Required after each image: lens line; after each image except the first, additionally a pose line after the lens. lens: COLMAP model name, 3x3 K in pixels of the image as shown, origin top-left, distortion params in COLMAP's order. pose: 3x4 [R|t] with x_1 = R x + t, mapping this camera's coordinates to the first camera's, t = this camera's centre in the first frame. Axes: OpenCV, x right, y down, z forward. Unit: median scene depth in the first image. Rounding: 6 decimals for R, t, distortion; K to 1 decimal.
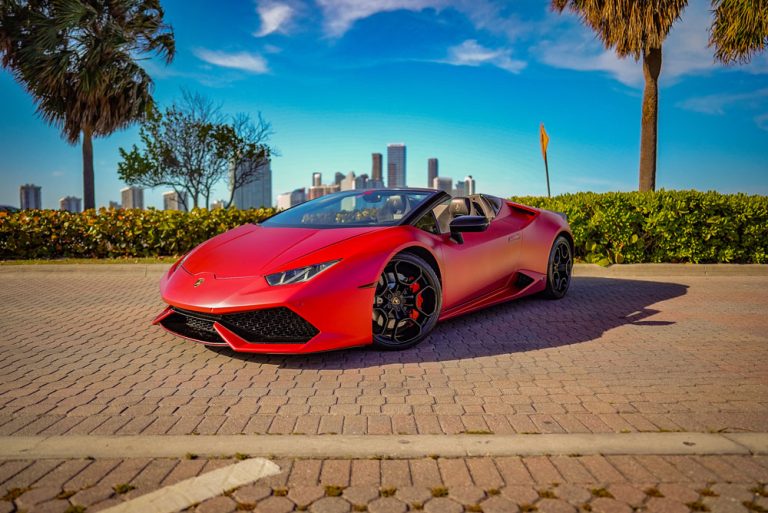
lens RADIAL K [[484.6, 0, 382.5], [0, 484.6, 251.6], [0, 0, 1]] dist [-0.034542, 0.040340]
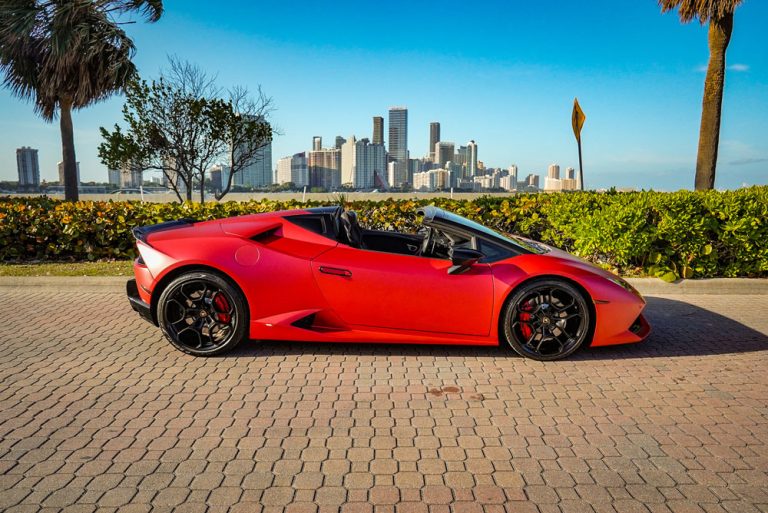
lens RADIAL K [[484.6, 0, 382.5], [0, 484.6, 251.6], [0, 0, 1]] dist [-0.034542, 0.040340]
pose [[0.999983, 0.005713, -0.001190, -0.037219], [-0.005613, 0.997433, 0.071388, -0.068131], [0.001595, -0.071380, 0.997448, 0.136838]]
